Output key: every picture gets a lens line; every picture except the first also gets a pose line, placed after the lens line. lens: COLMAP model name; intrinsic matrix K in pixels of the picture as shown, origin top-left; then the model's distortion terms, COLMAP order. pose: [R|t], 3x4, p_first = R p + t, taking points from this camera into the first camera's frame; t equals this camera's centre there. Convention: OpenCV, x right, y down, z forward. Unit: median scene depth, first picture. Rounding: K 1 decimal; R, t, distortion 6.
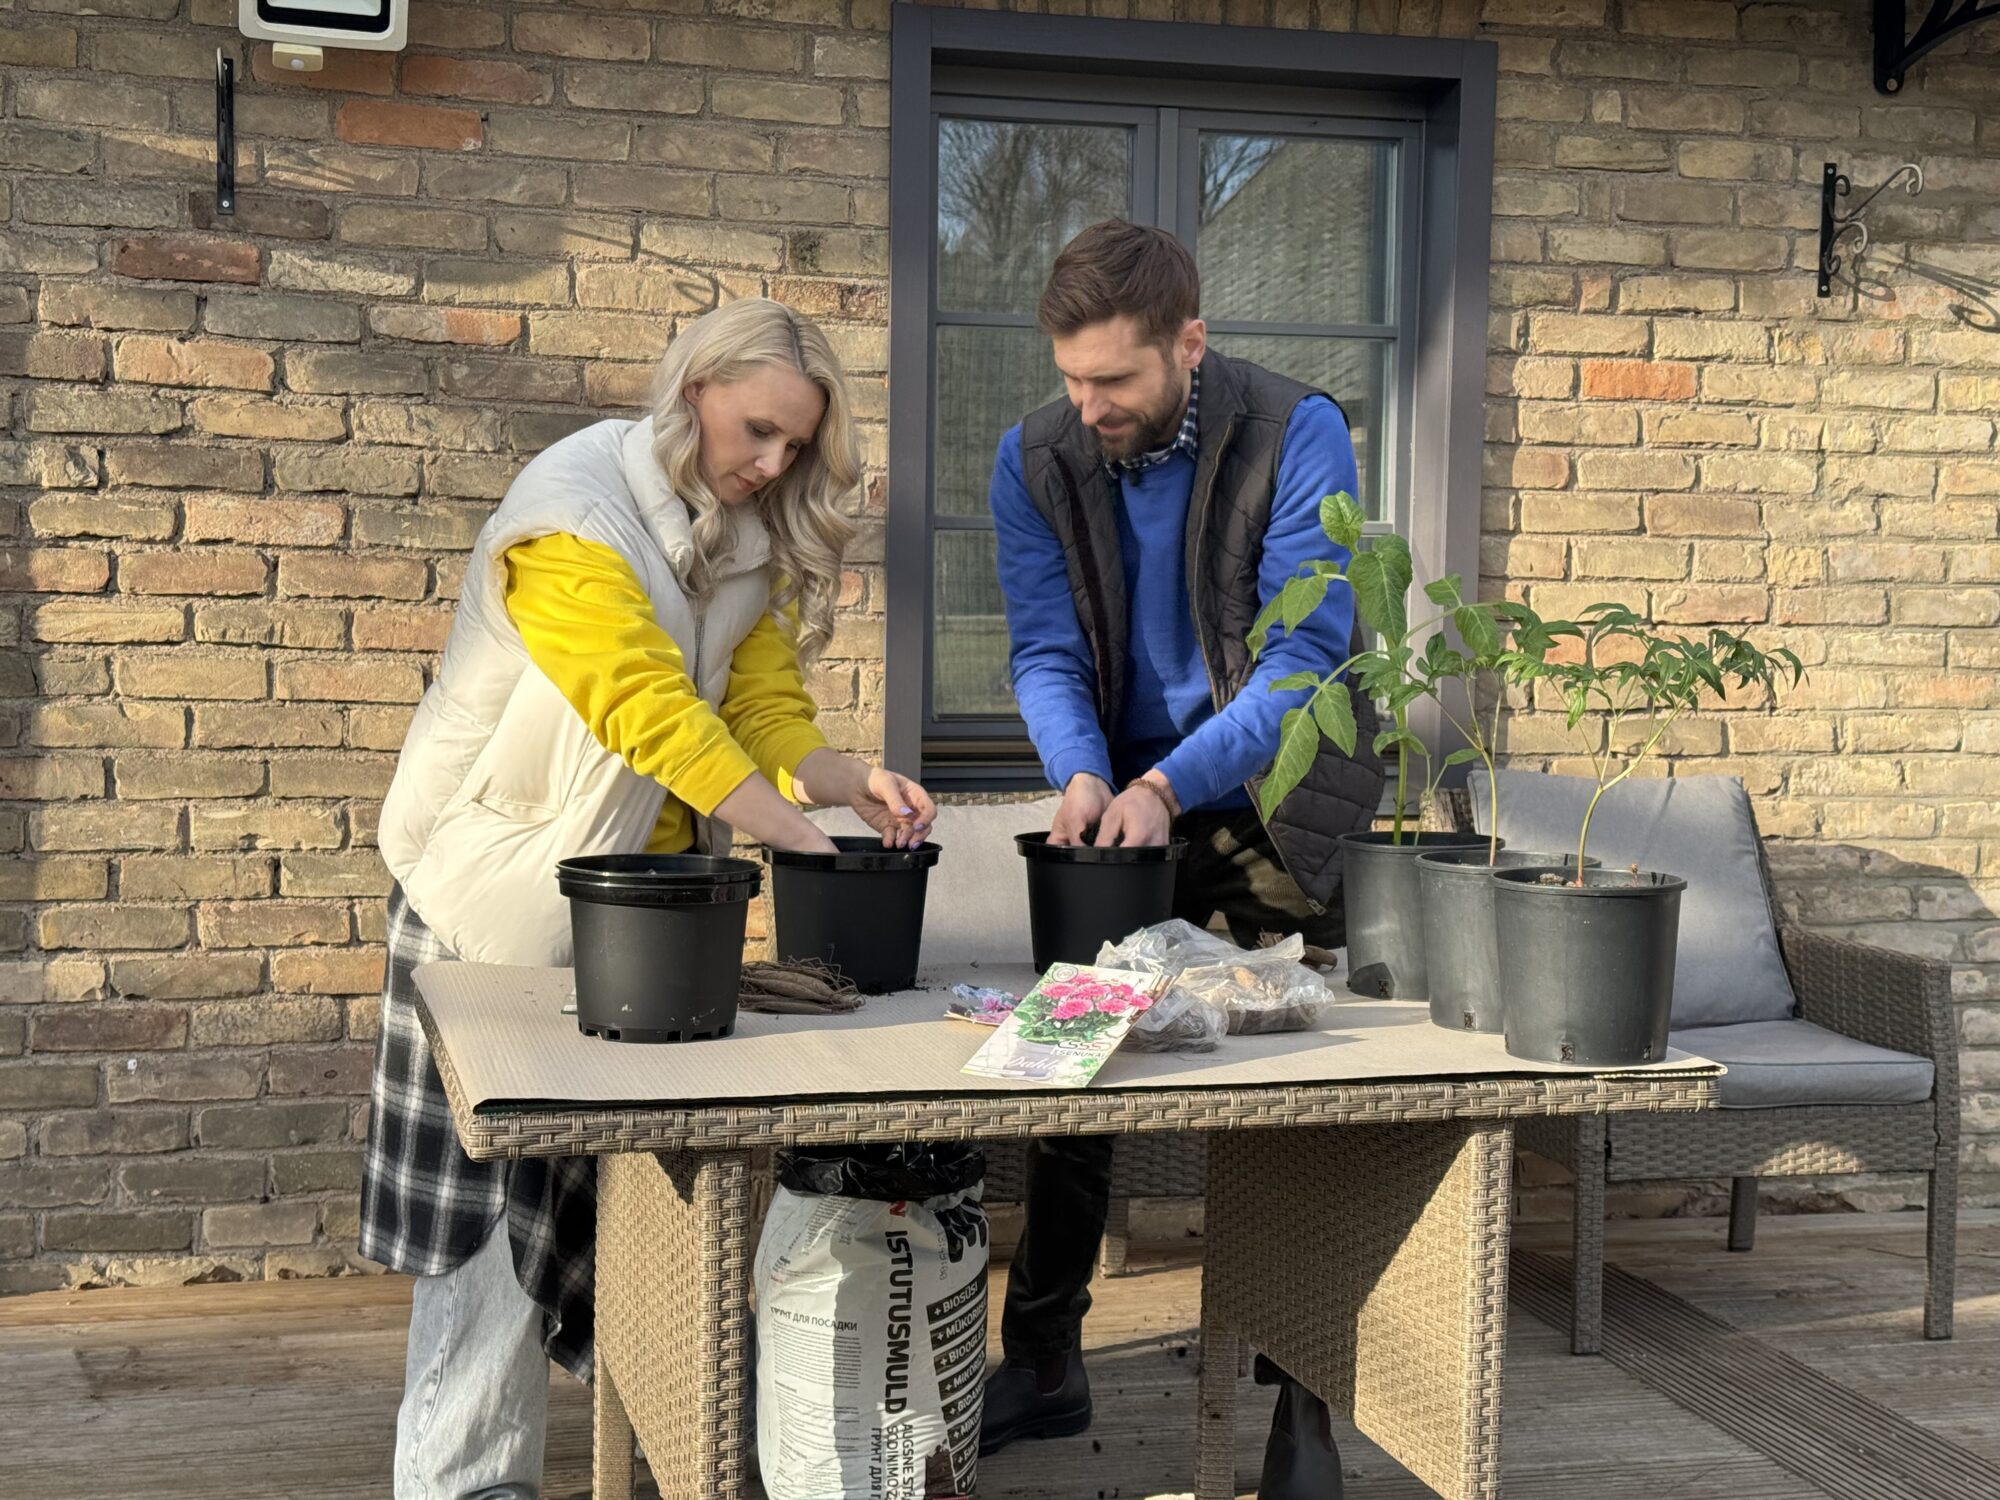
lens RADIAL K [[2795.6, 0, 957.3], [0, 2795.6, 757.1], [0, 0, 1]] dist [0.201956, -0.419810]
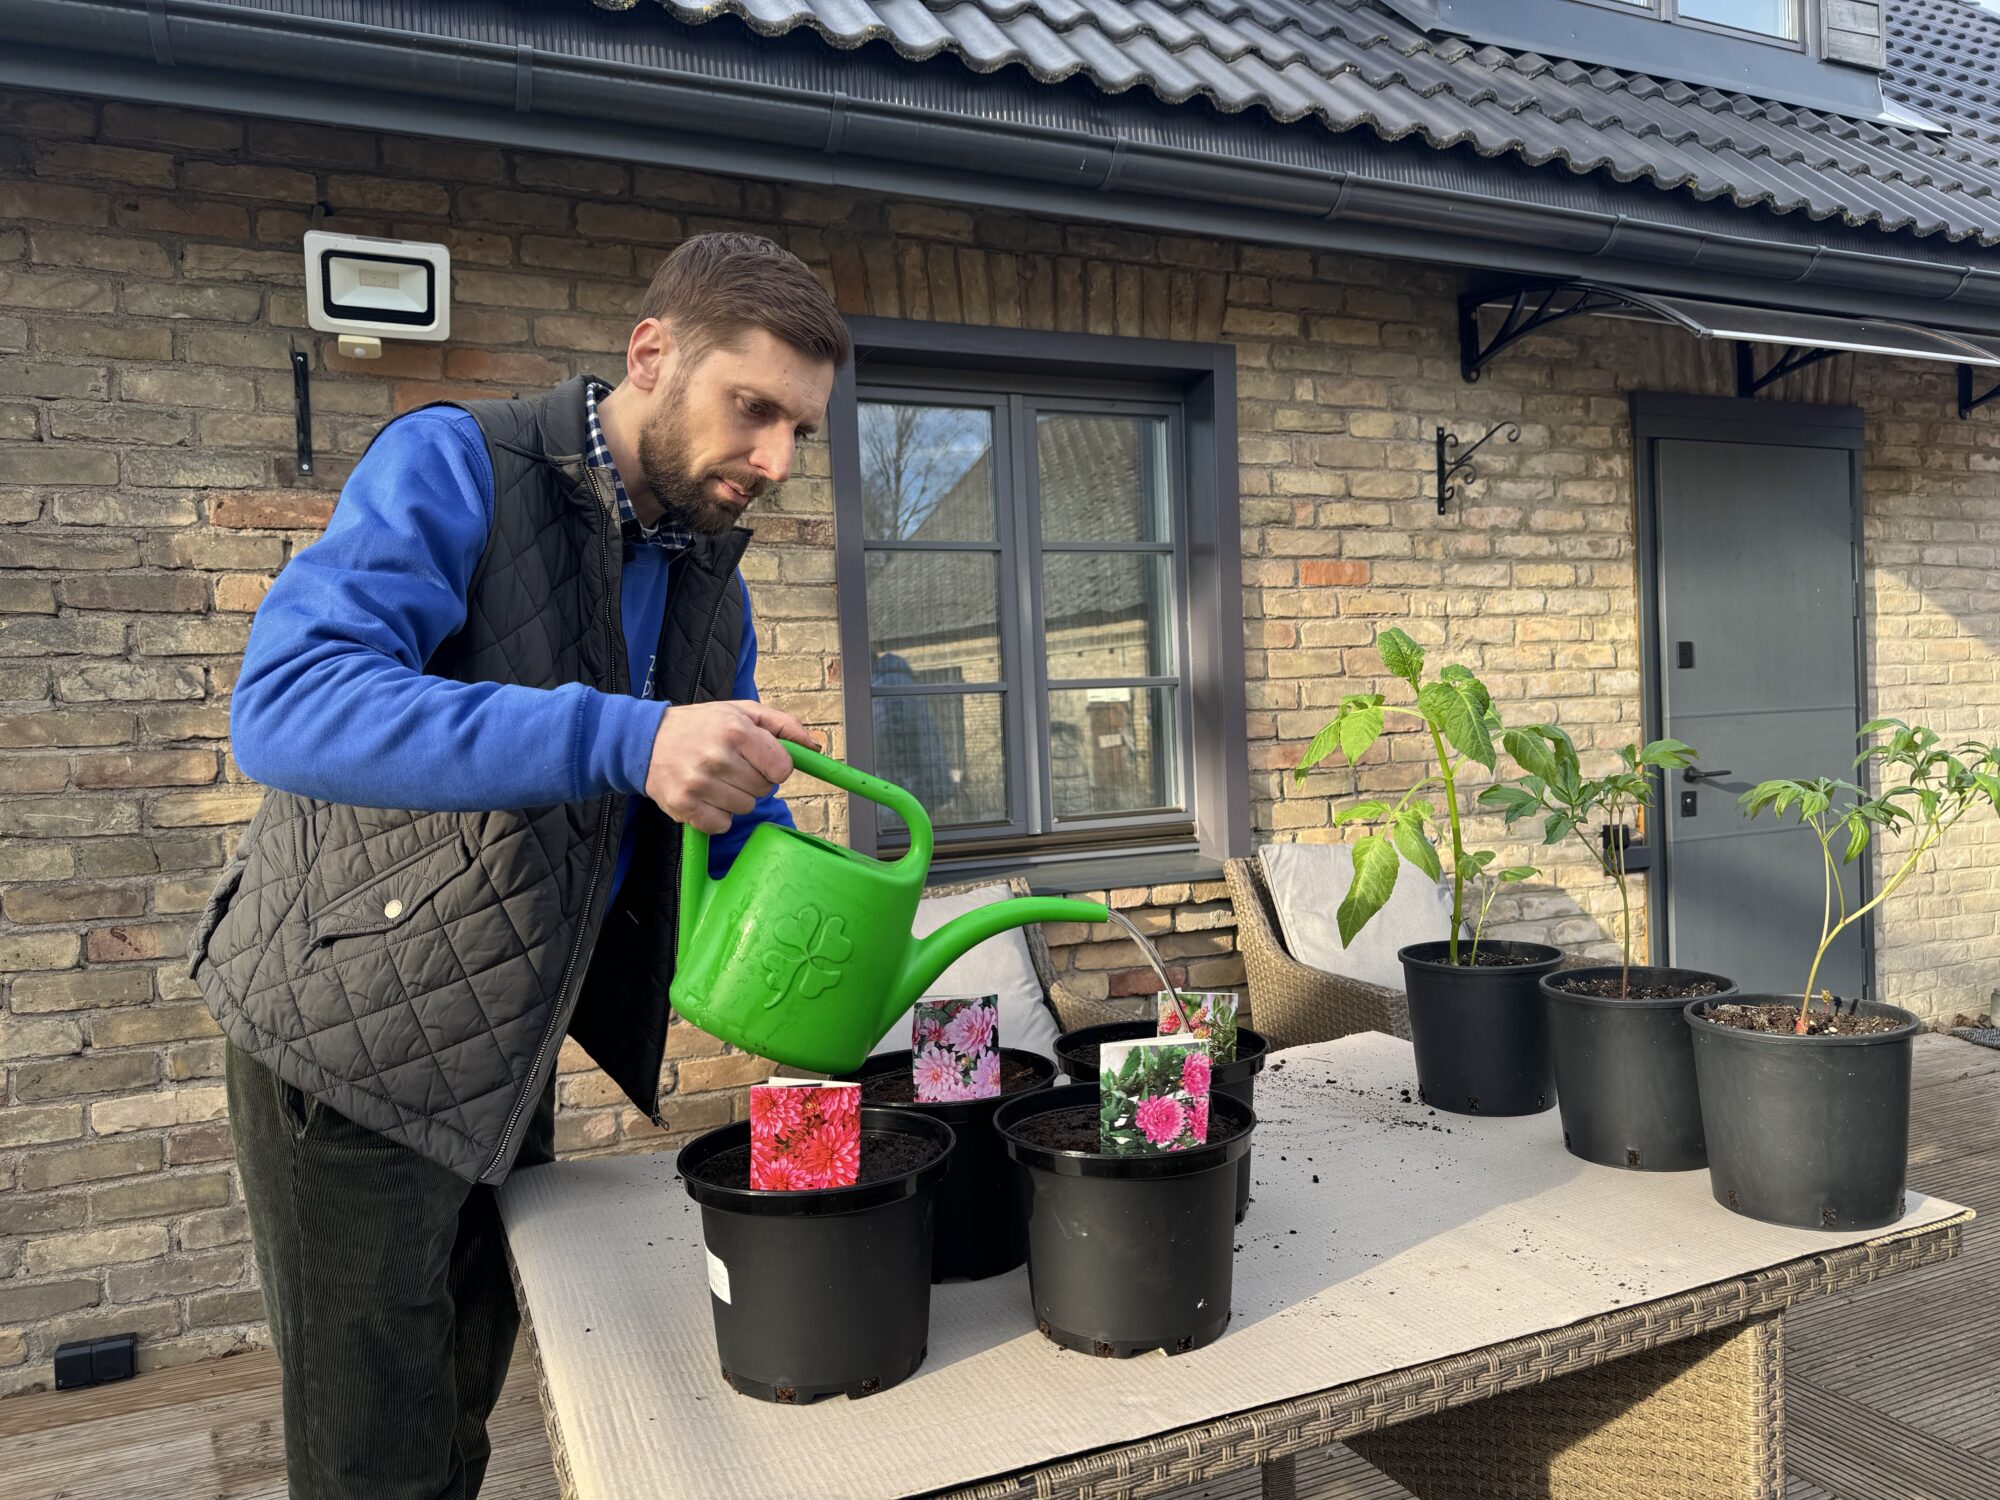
lens RADIAL K [[1407.4, 0, 987.3], [0, 1407.4, 751.2], [0, 0, 1]] dist [0.054959, -0.078557]
pose [[0.986343, -0.058751, 0.153867, -0.061683], [0.065565, 0.997063, -0.039590, -0.024408], [-0.151089, 0.049137, 0.987298, 0.326108]]
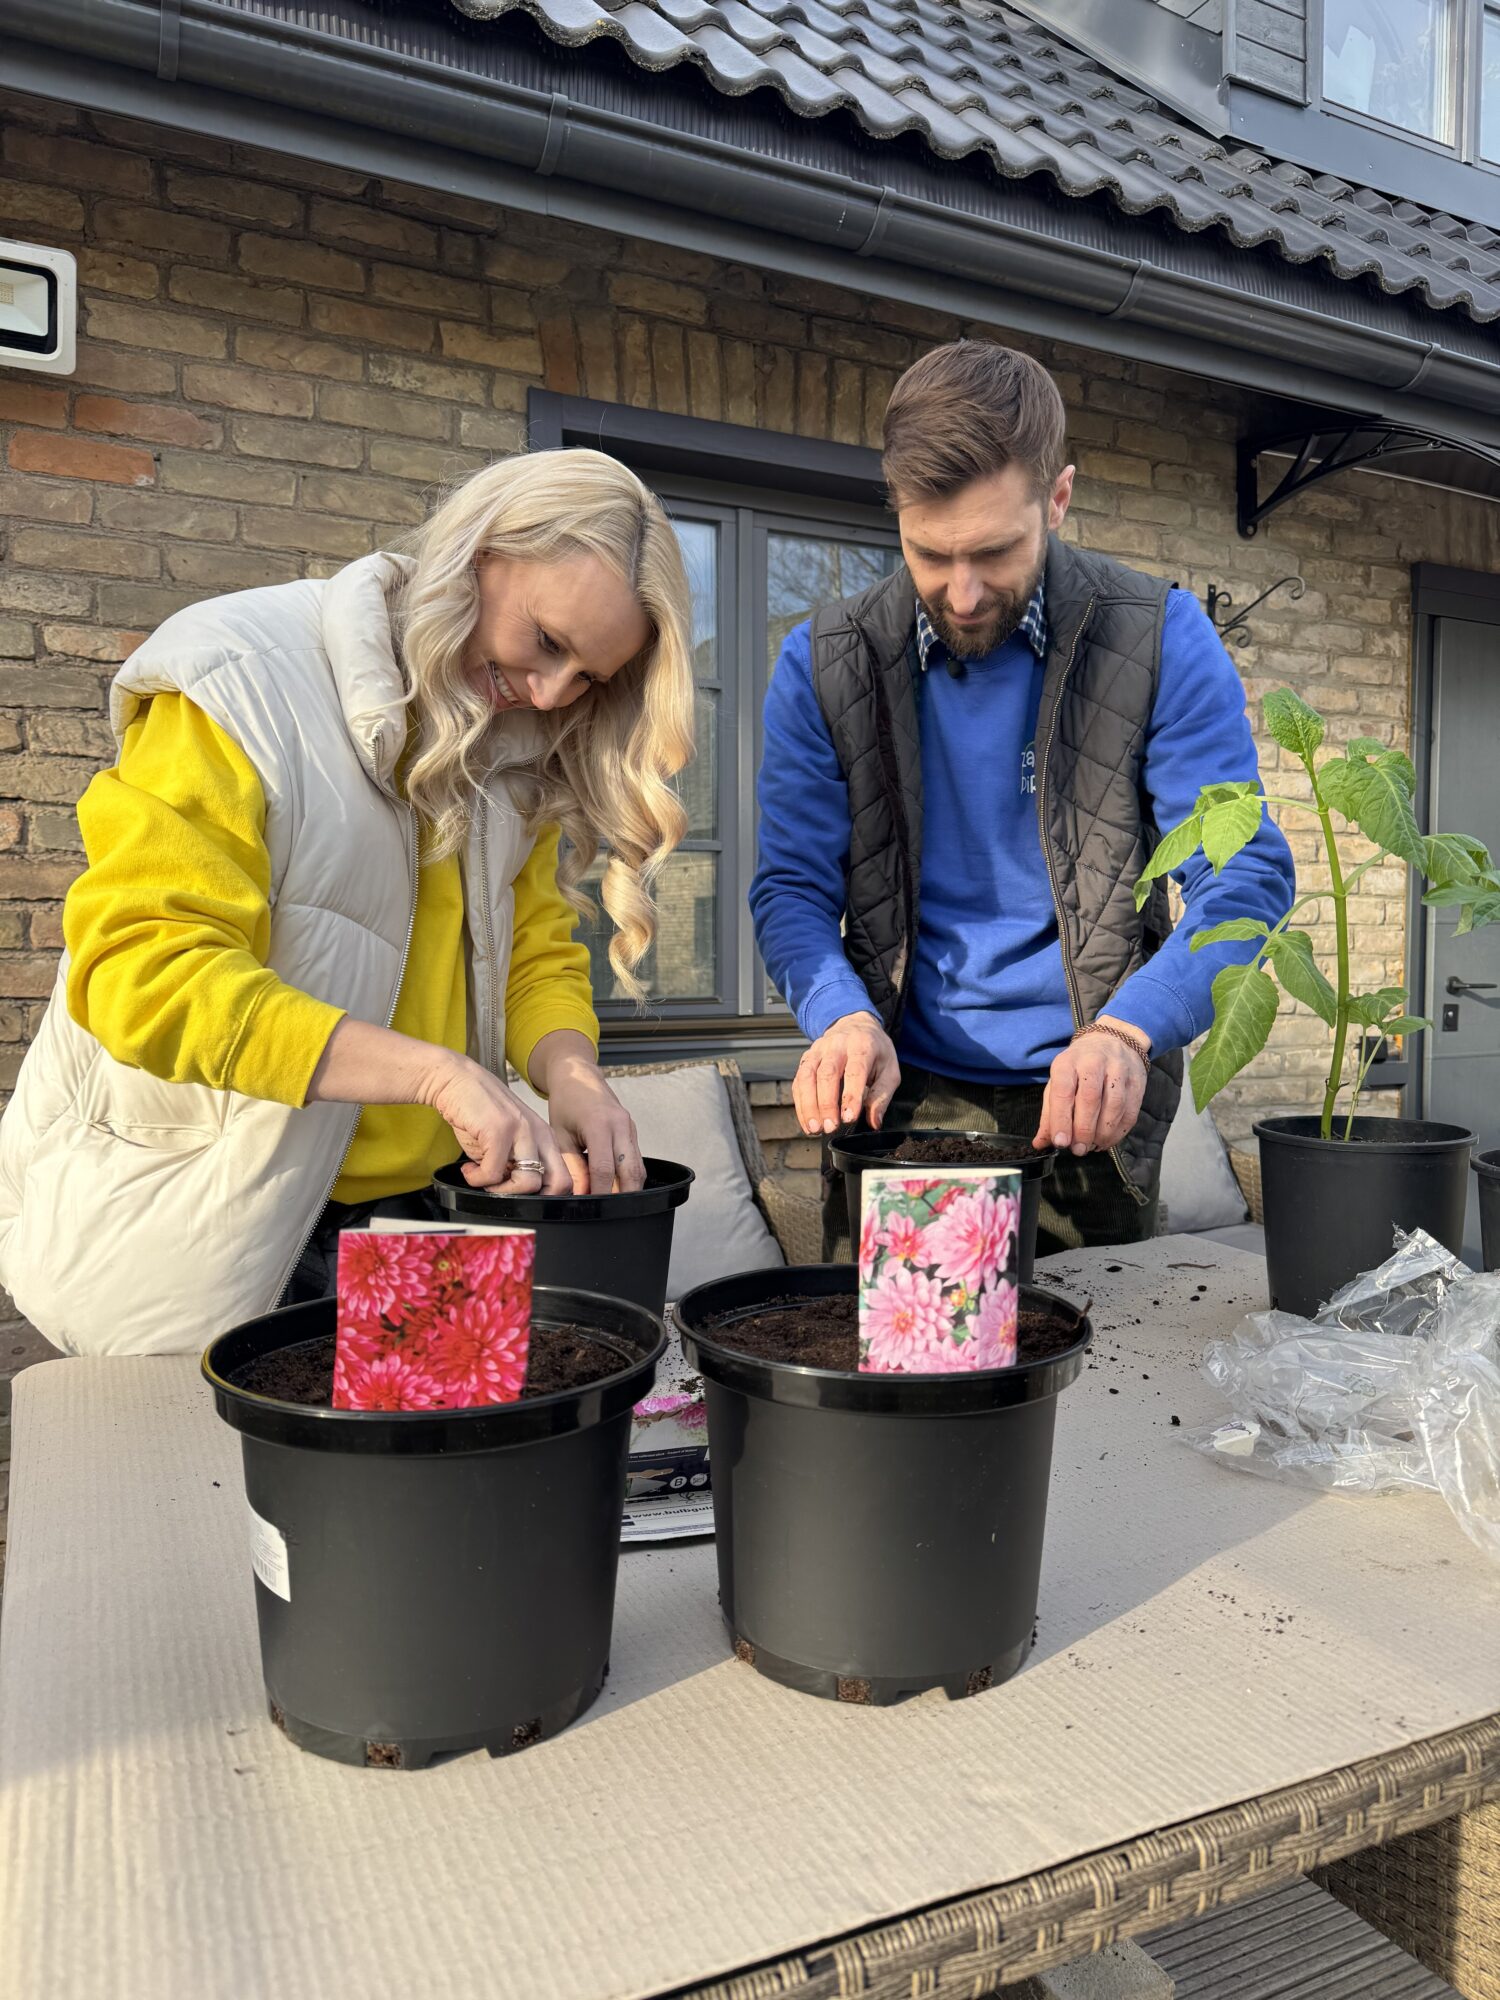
lens RADIAL K [[1416.7, 0, 734.5], [0, 1416.7, 1004.8], [0, 0, 1]] dist [0.006141, -0.011987]
pose [[0.980775, -0.020227, 0.194089, -0.057532], [0.023801, 0.999587, -0.016100, -0.002247], [-0.193683, 0.020410, 0.980852, 0.414688]]
